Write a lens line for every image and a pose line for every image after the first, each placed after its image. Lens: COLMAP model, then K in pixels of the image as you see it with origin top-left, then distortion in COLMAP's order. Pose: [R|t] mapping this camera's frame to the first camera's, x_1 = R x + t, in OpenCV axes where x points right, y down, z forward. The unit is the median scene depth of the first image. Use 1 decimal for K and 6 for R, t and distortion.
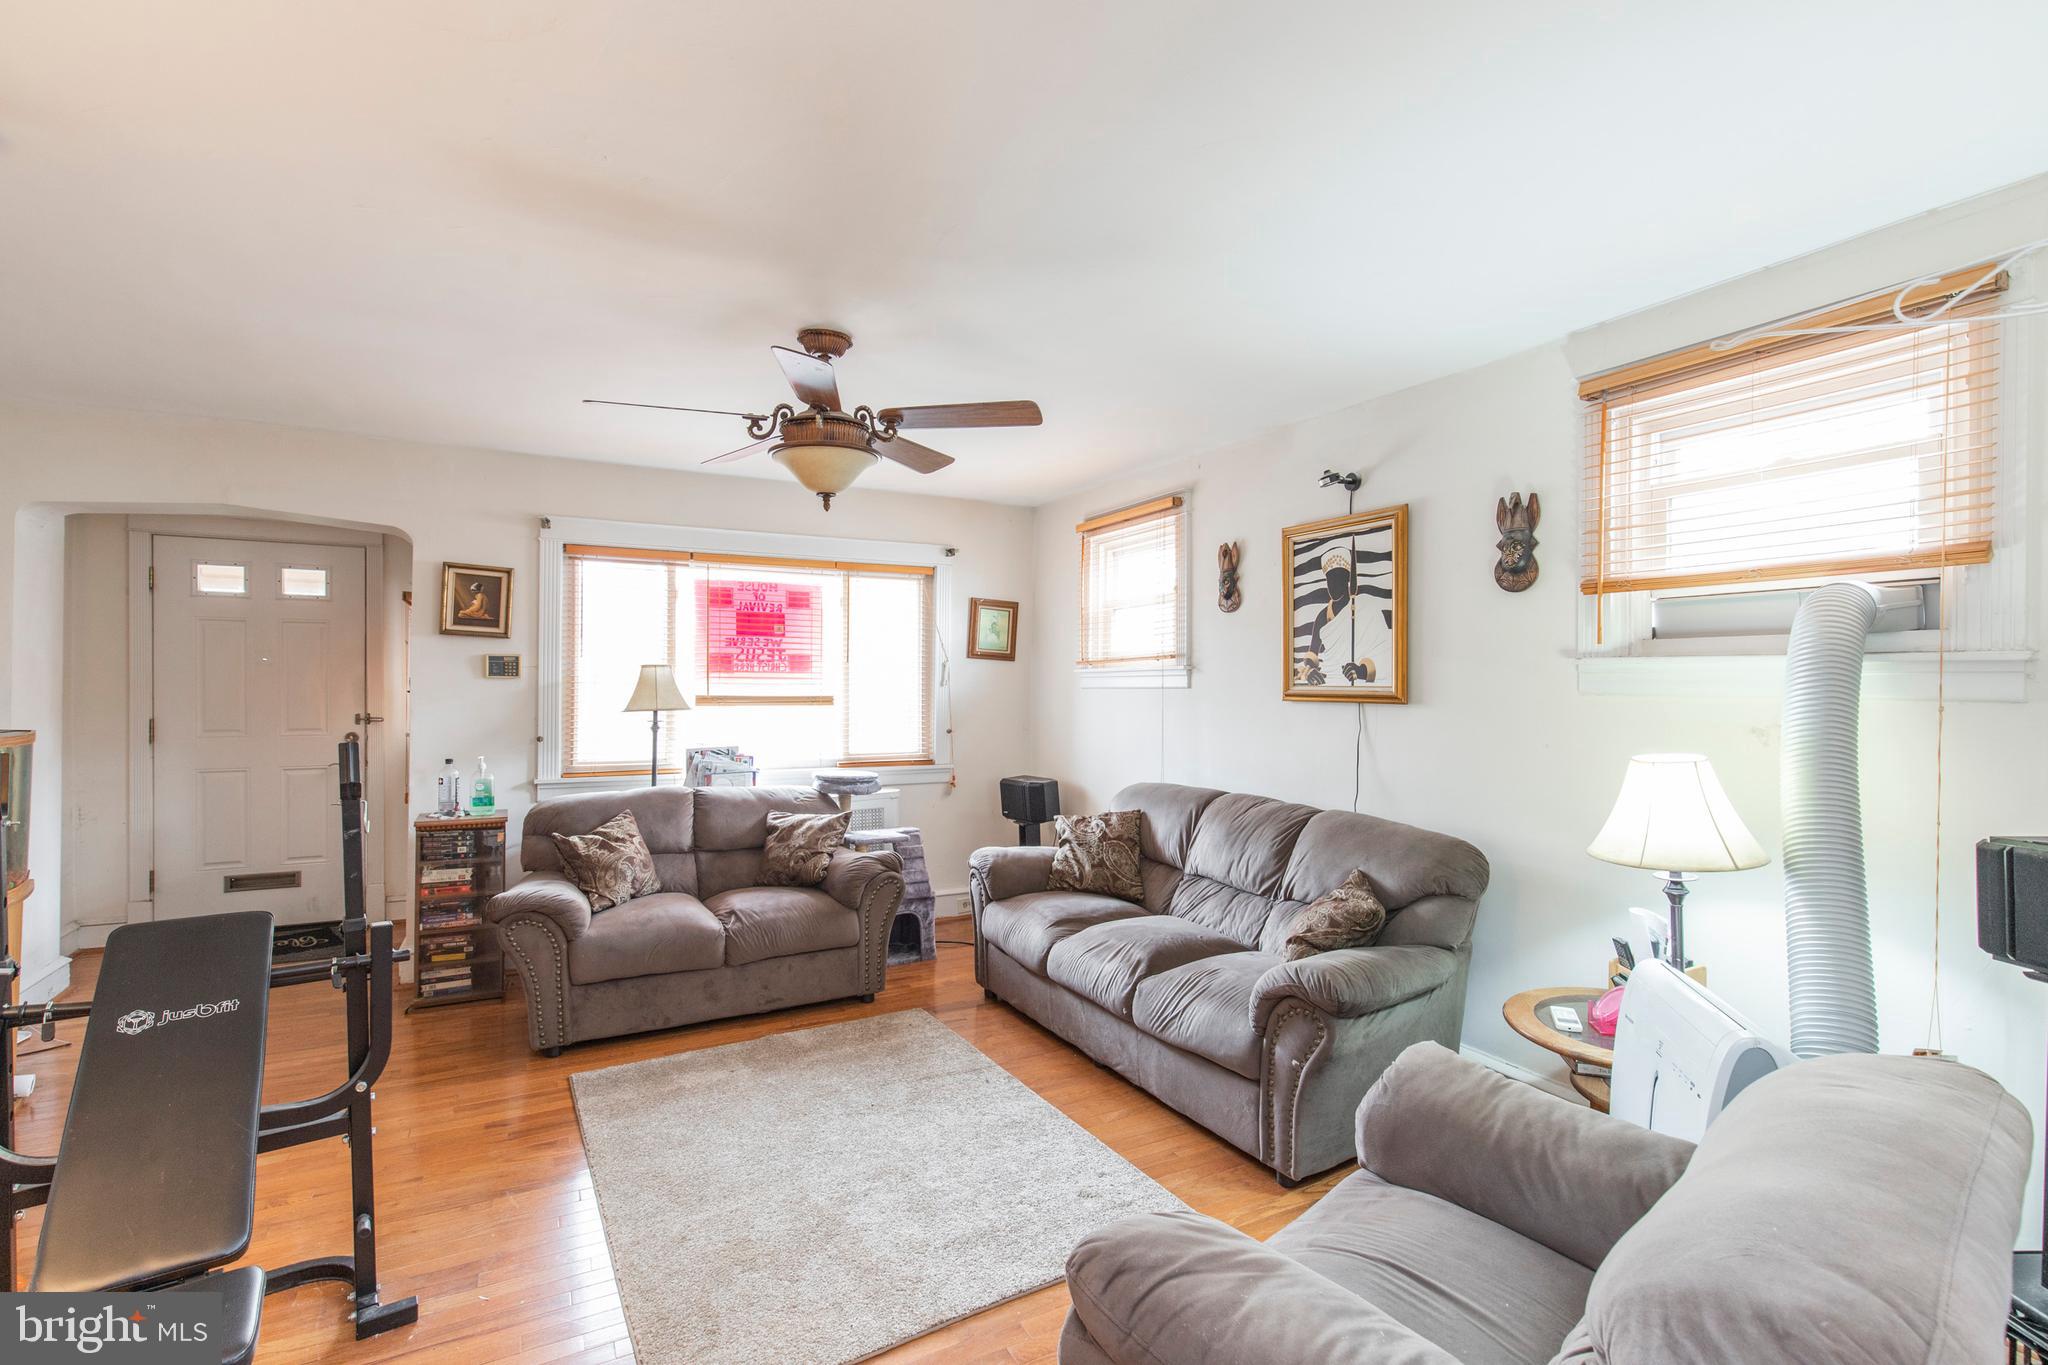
lens RADIAL K [[925.9, 0, 1026.6], [0, 925.9, 682.0], [0, 0, 1]] dist [0.007050, -0.001714]
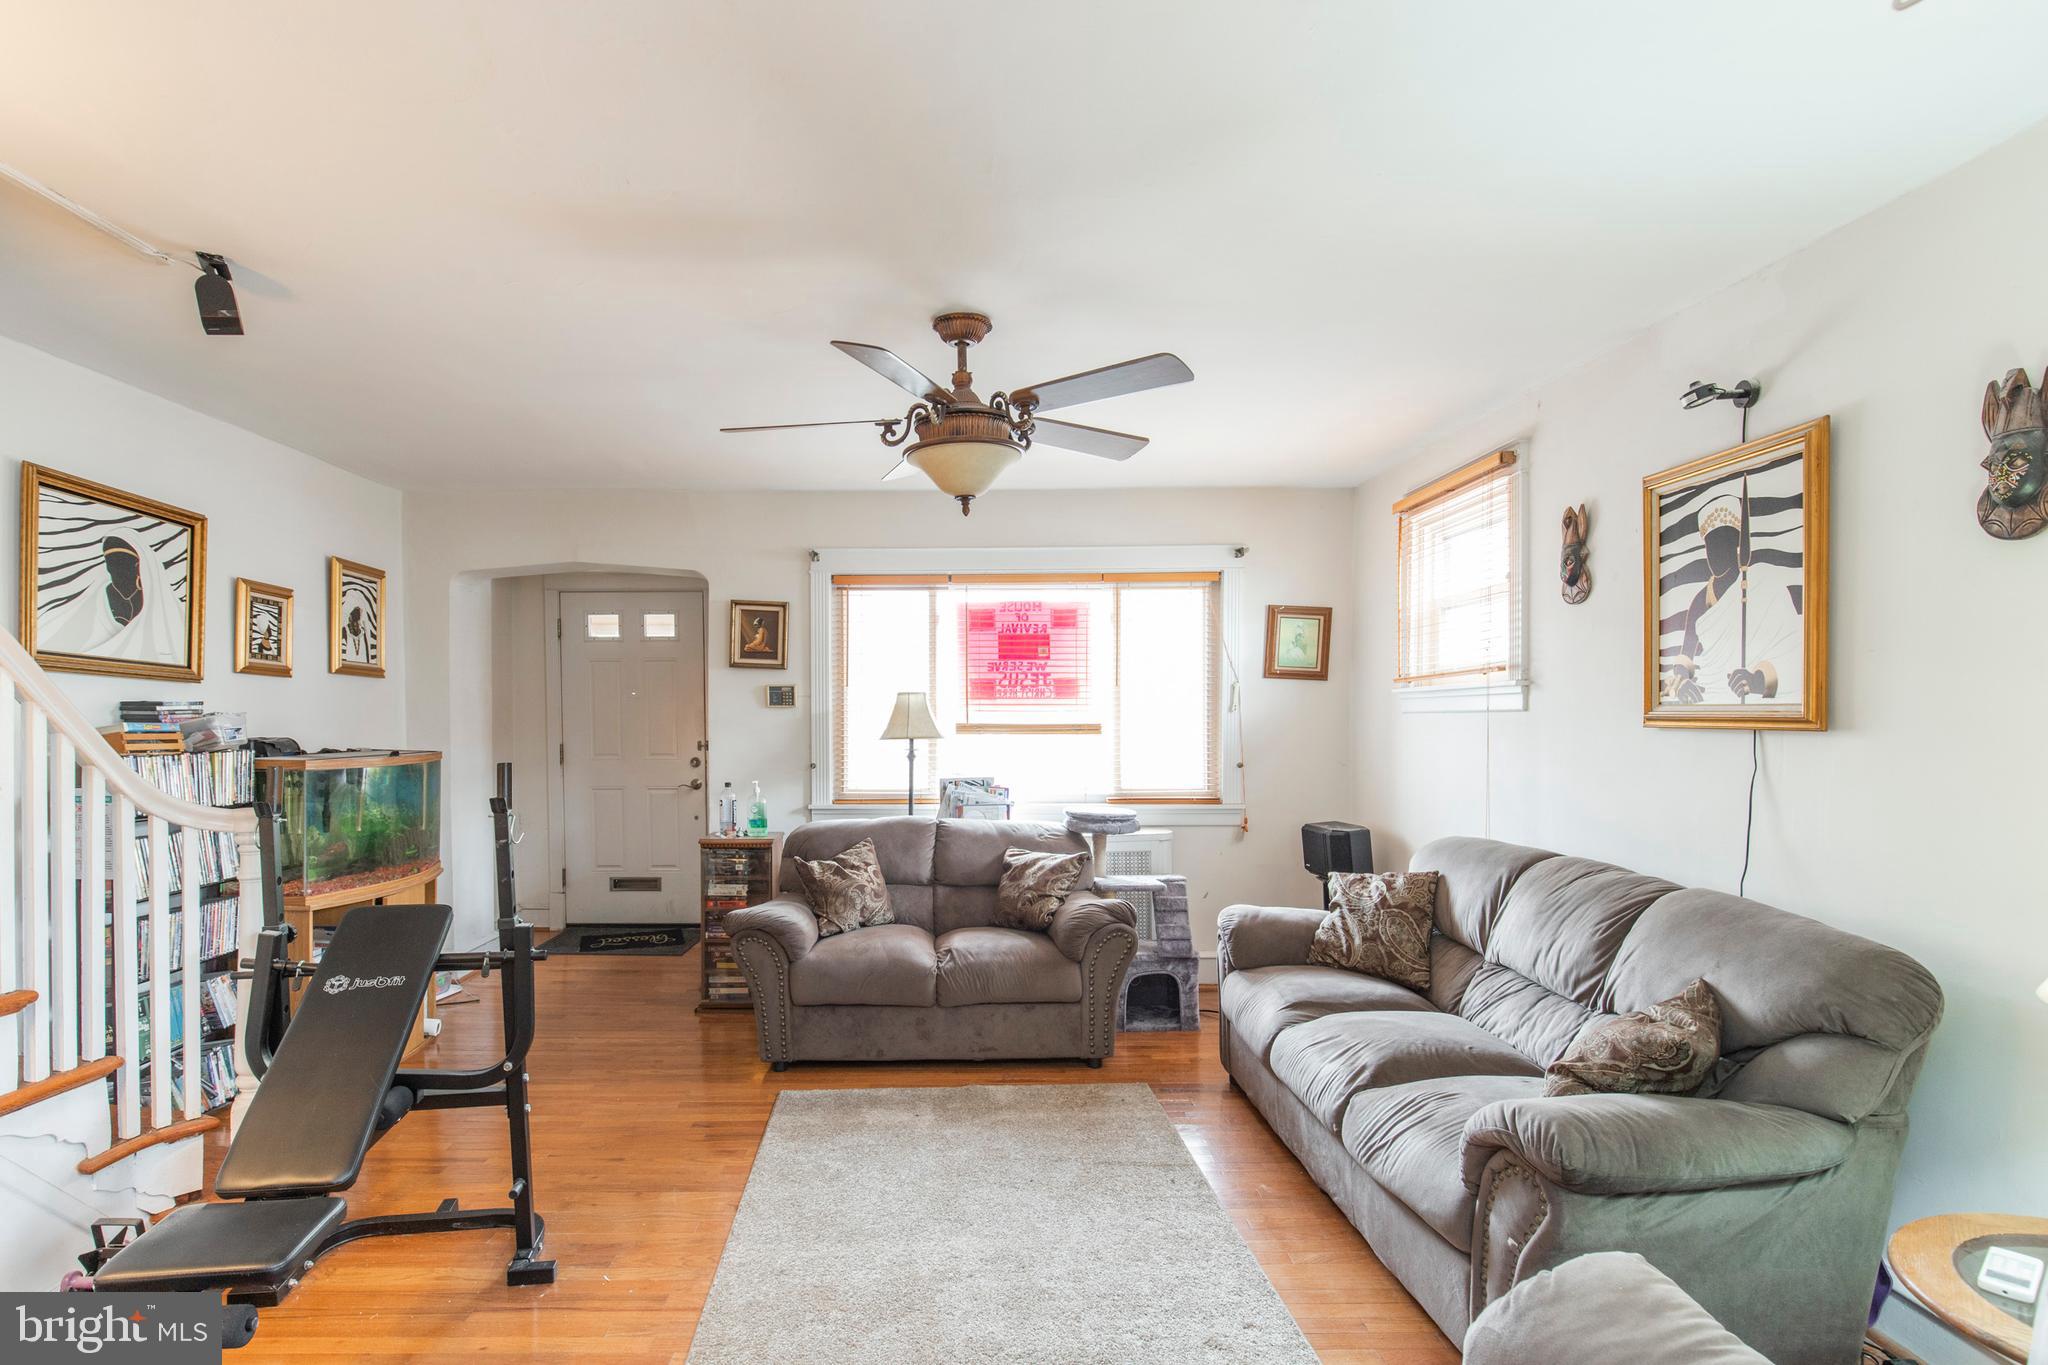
lens RADIAL K [[1018.1, 0, 964.6], [0, 1018.1, 733.4], [0, 0, 1]] dist [-0.005391, 0.000587]
pose [[0.883627, 0.001095, -0.468190, 0.192942], [0.008994, 0.999773, 0.019313, 0.006017], [0.468105, -0.021277, 0.883417, 0.095310]]
